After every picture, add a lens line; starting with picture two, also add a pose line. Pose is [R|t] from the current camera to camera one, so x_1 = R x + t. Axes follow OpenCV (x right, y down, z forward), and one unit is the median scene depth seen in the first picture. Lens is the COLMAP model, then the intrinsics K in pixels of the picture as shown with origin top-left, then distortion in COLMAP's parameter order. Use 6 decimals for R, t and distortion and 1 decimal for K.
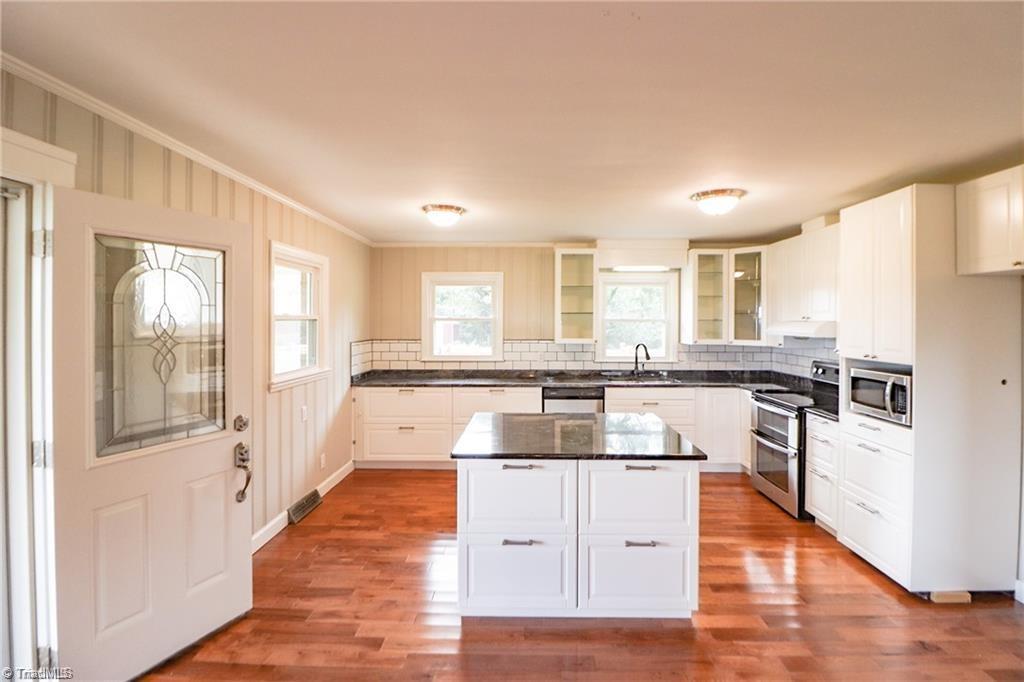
lens RADIAL K [[472.1, 0, 521.5], [0, 472.1, 320.8], [0, 0, 1]] dist [-0.005493, -0.007649]
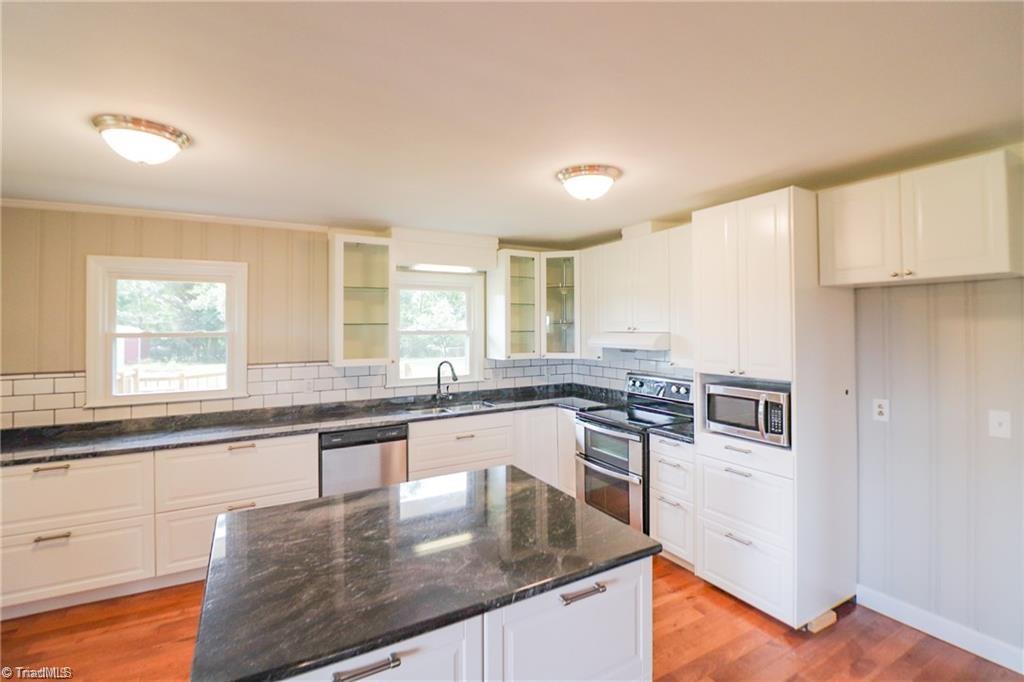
lens RADIAL K [[472.1, 0, 522.7], [0, 472.1, 321.2], [0, 0, 1]] dist [-0.005493, -0.007649]
pose [[0.856871, -0.002009, 0.515526, -0.054467], [0.009890, 0.999872, -0.012542, -0.009506], [-0.515436, 0.015845, 0.856782, 0.261481]]
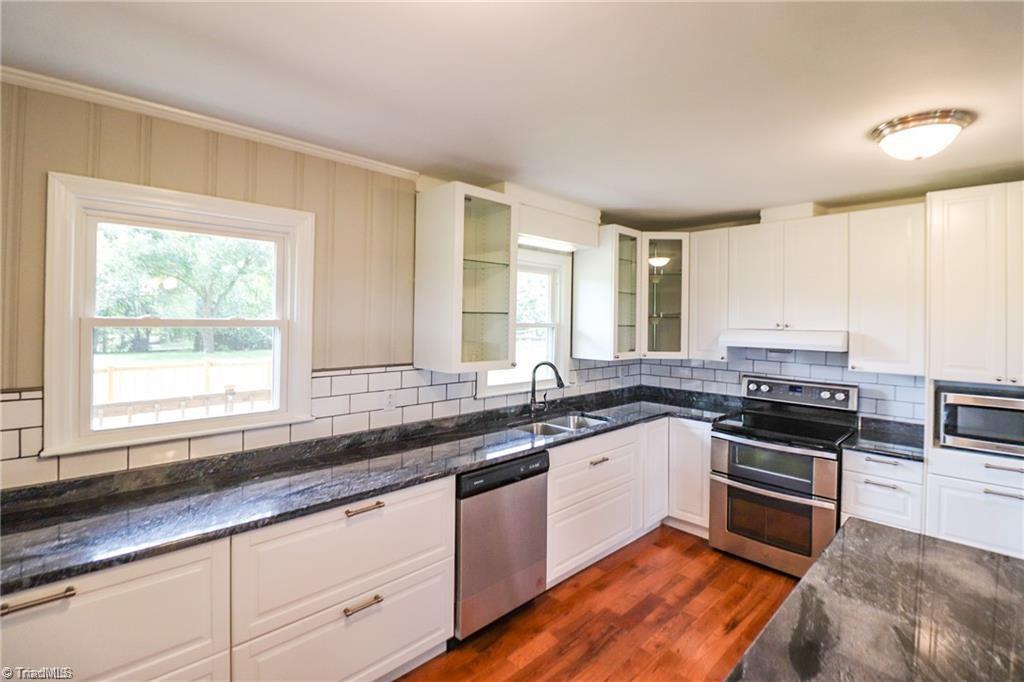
lens RADIAL K [[472.1, 0, 528.7], [0, 472.1, 317.8], [0, 0, 1]] dist [-0.005493, -0.007649]
pose [[0.698033, 0.010464, 0.715989, -0.236443], [-0.012339, 0.999921, -0.002584, -0.010253], [-0.715959, -0.007031, 0.698107, 0.632521]]
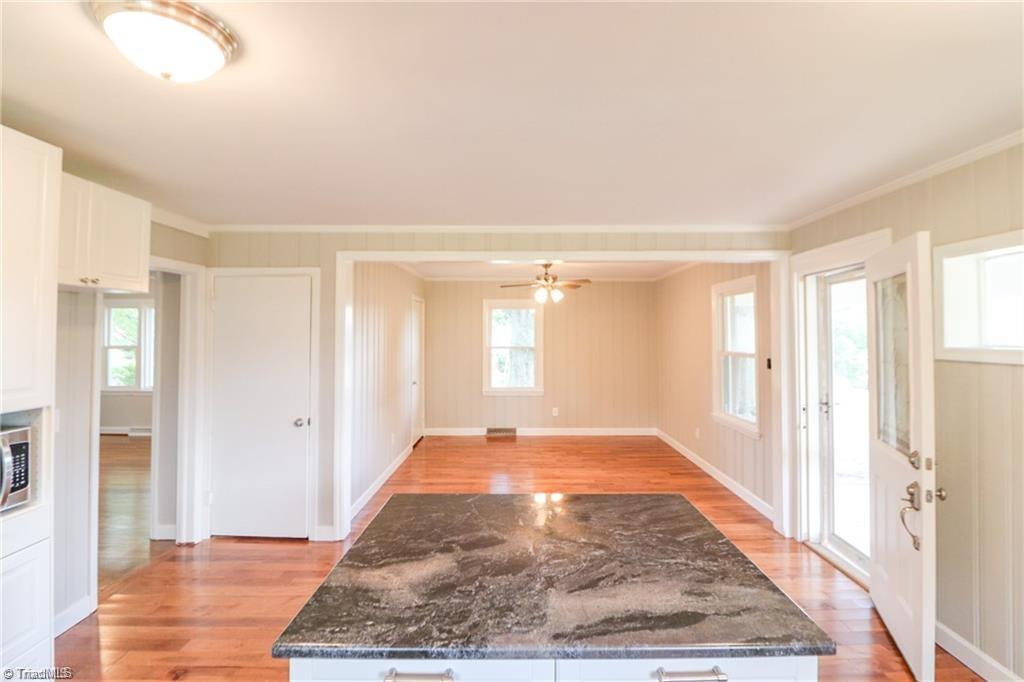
lens RADIAL K [[472.1, 0, 513.6], [0, 472.1, 330.8], [0, 0, 1]] dist [-0.005493, -0.007649]
pose [[-0.999925, -0.007293, -0.009864, 0.087307], [-0.007193, 0.999923, -0.010135, -0.008292], [0.009937, -0.010063, -0.999900, 0.930957]]
